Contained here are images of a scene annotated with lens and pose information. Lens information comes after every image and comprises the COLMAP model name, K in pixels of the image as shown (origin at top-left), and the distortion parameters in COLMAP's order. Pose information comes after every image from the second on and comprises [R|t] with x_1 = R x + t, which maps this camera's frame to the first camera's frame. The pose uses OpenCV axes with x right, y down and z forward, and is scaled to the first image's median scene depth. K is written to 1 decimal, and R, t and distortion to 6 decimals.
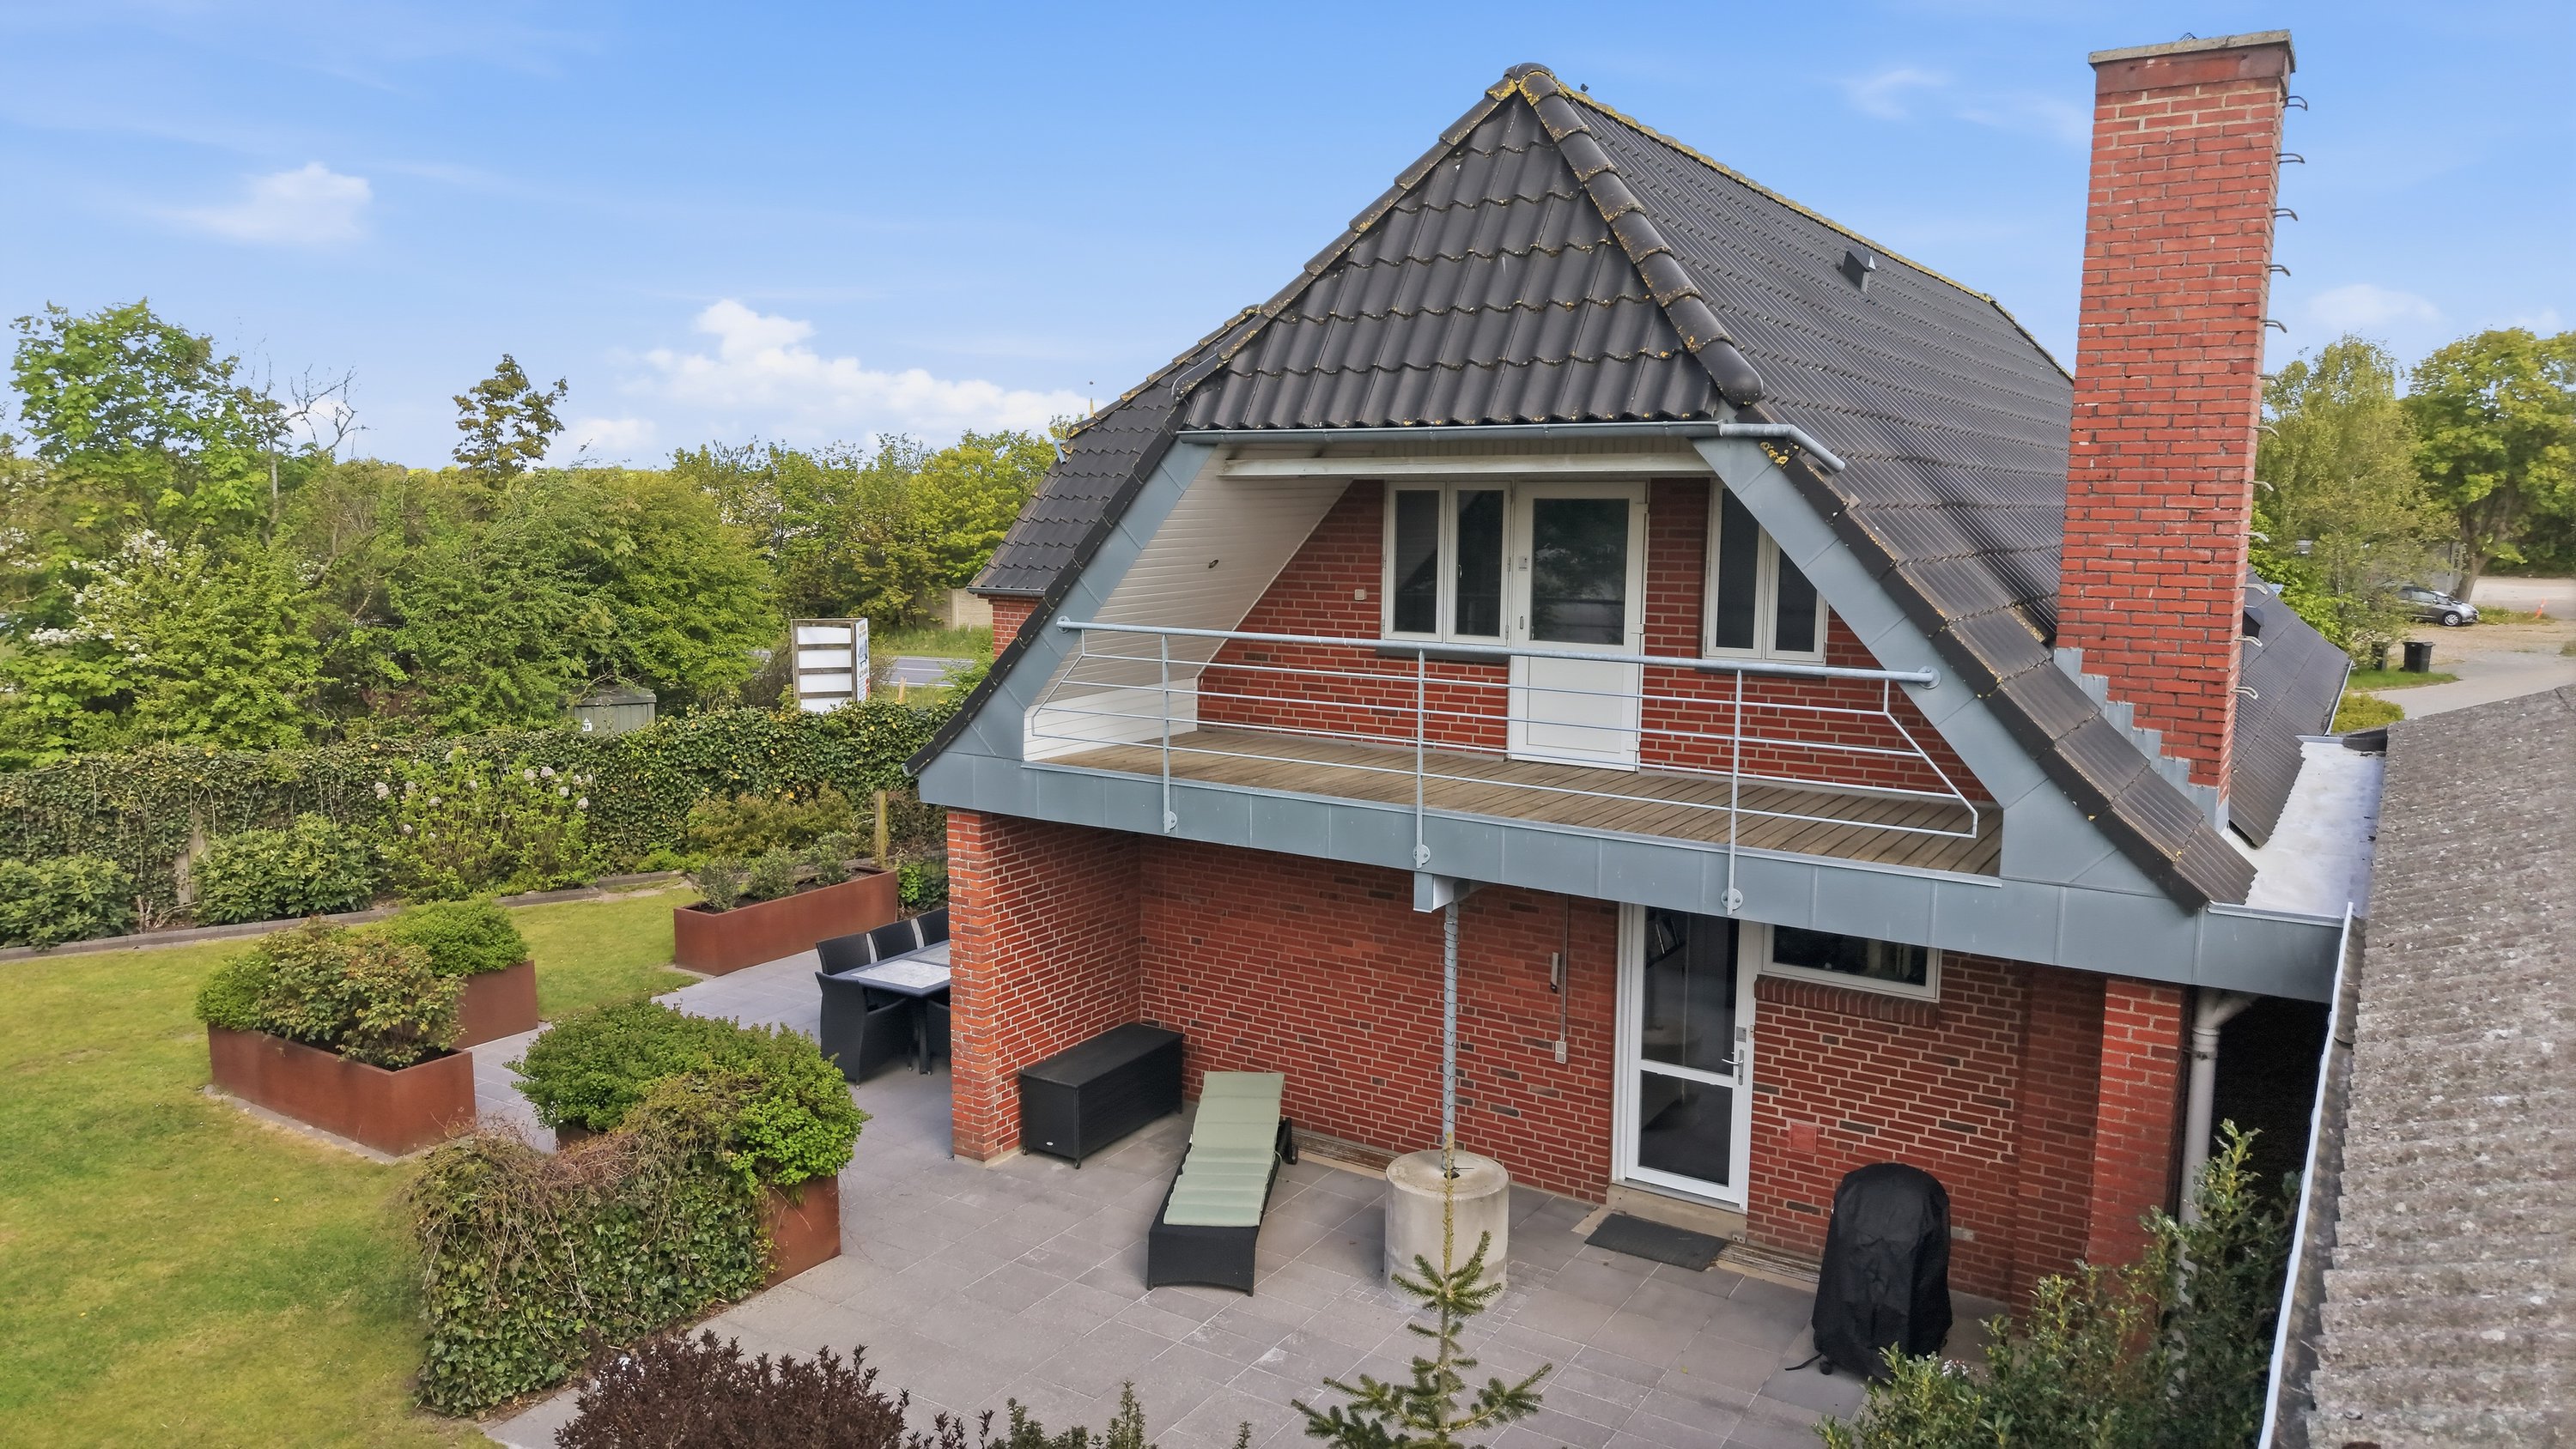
lens RADIAL K [[1726.1, 0, 1295.4], [0, 1726.1, 726.6], [0, 0, 1]] dist [0.039248, -0.043353]
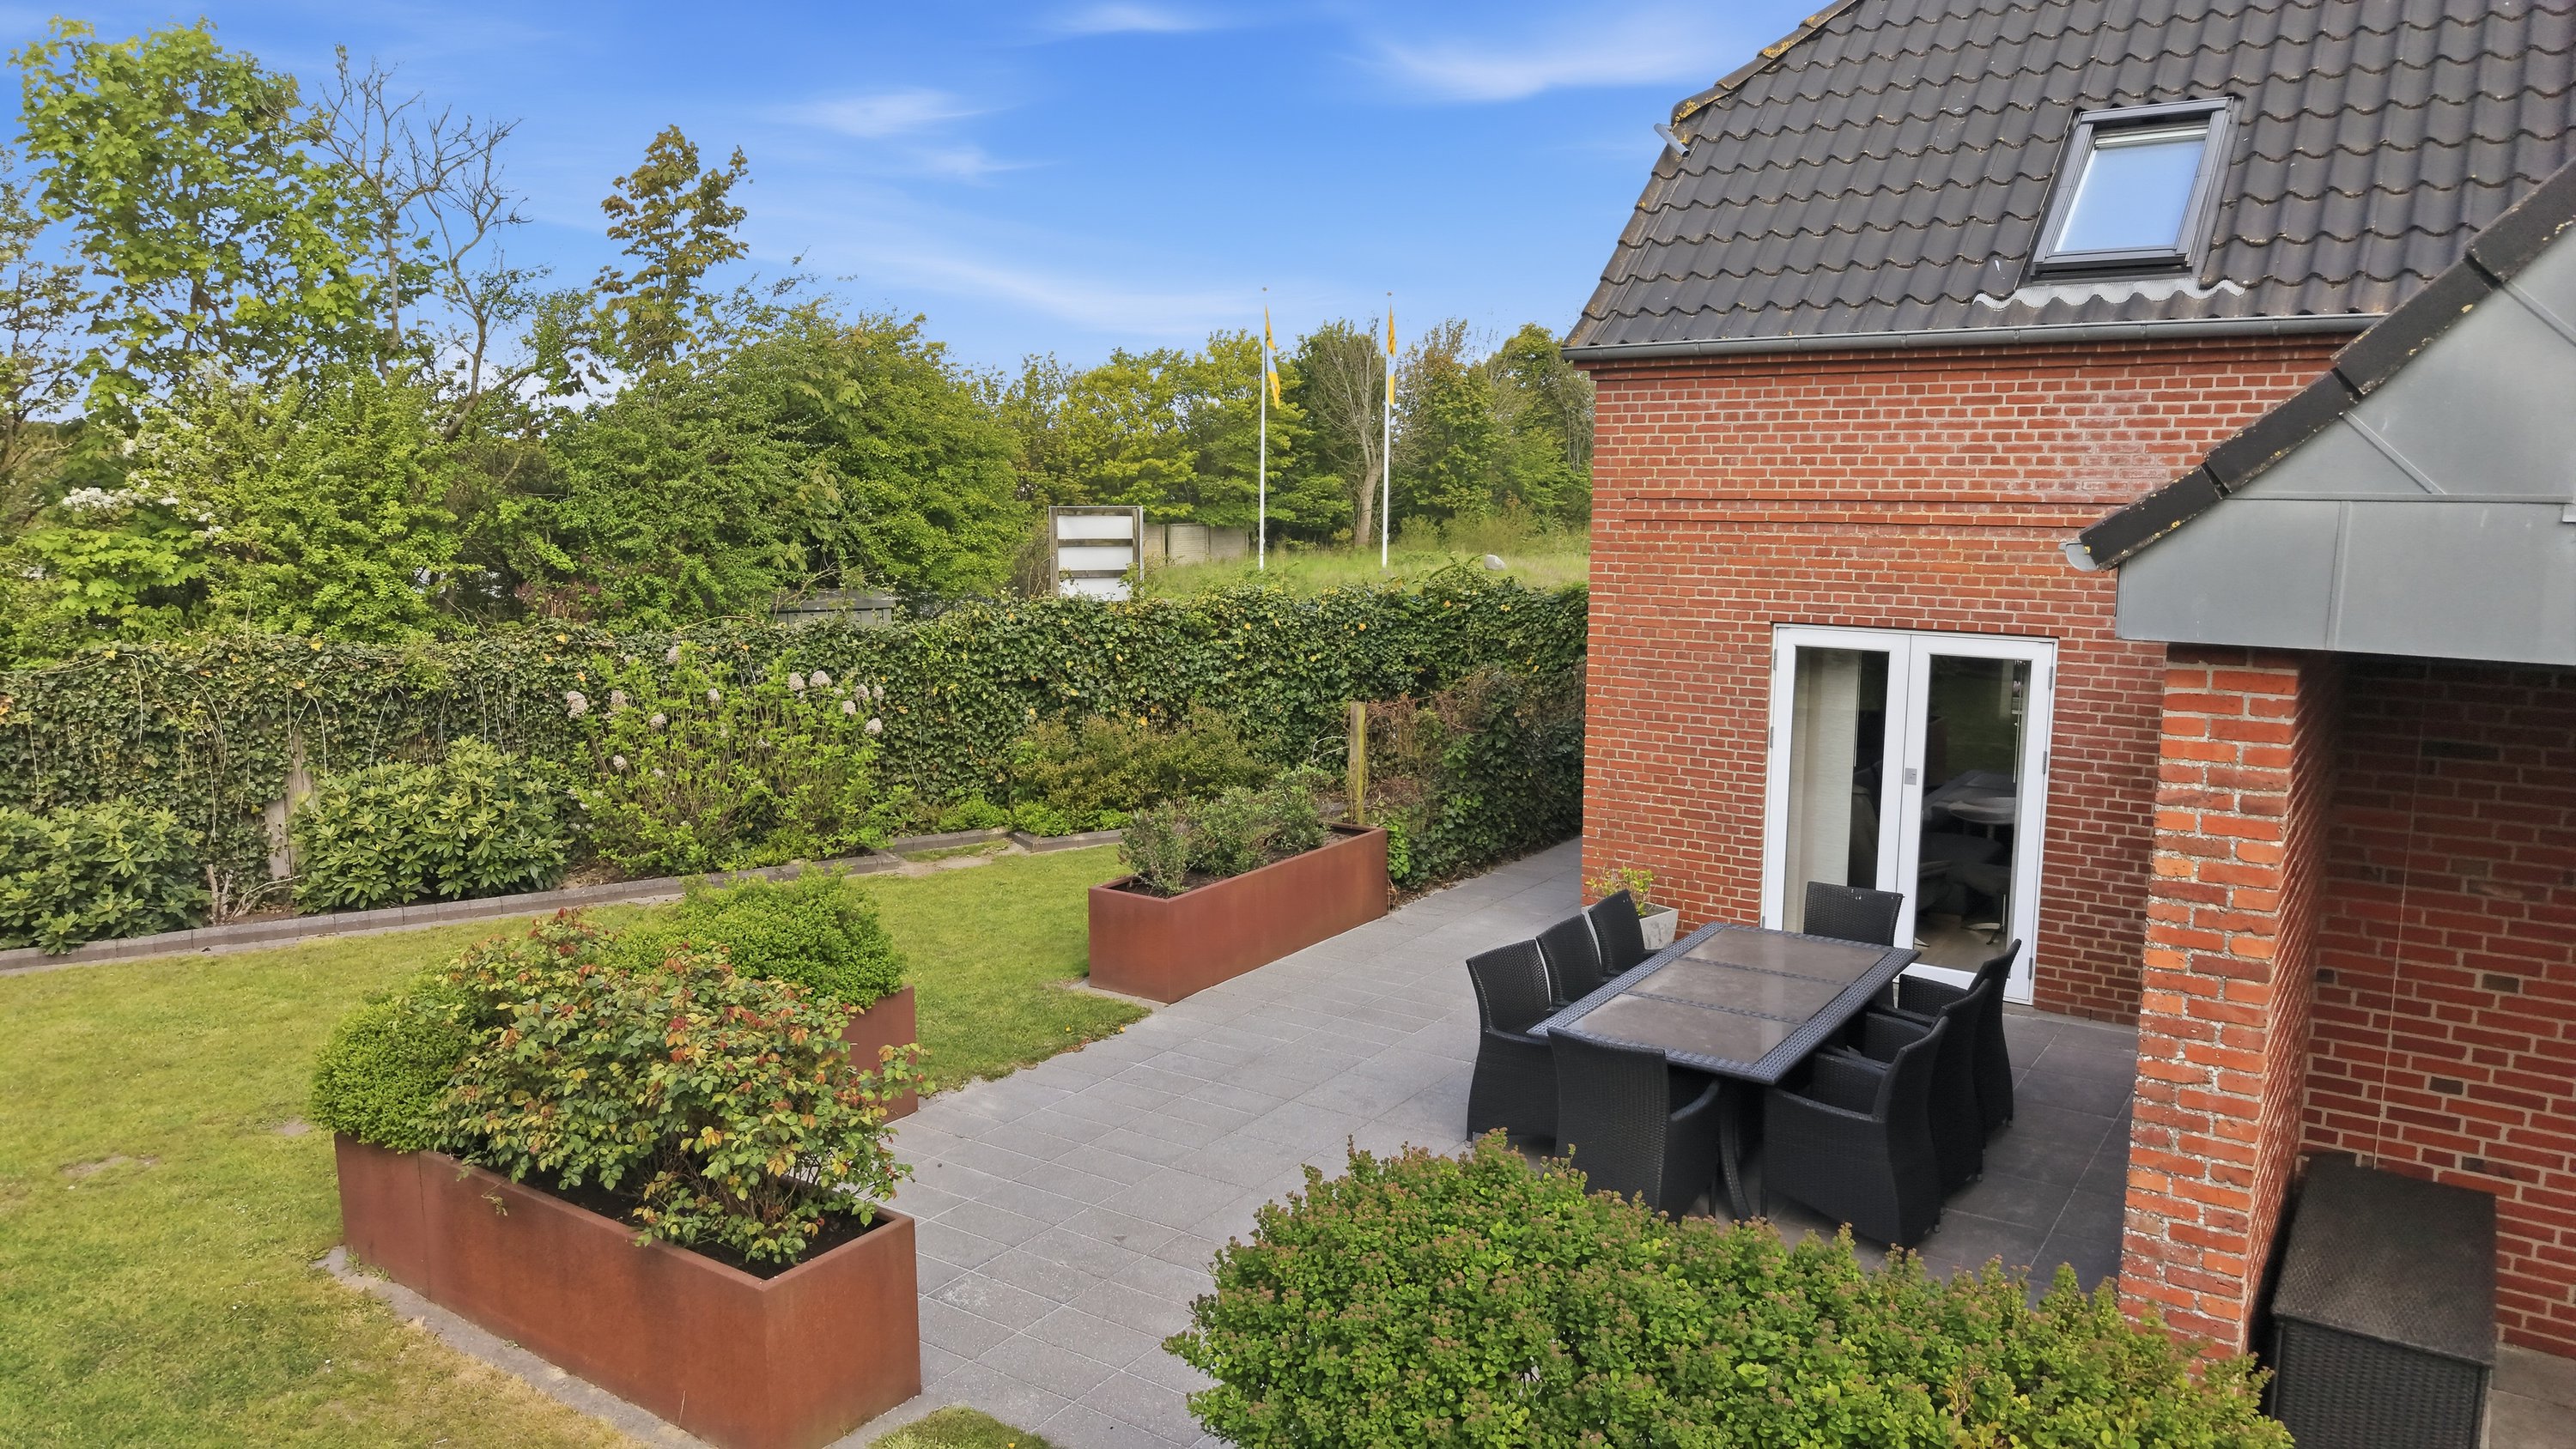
lens RADIAL K [[1726.1, 0, 1300.2], [0, 1726.1, 739.3], [0, 0, 1]] dist [0.039248, -0.043353]
pose [[0.999350, 0.000022, -0.036049, -0.339733], [0.000890, 0.999680, 0.025280, 0.049553], [0.036038, -0.025295, 0.999030, 0.529885]]
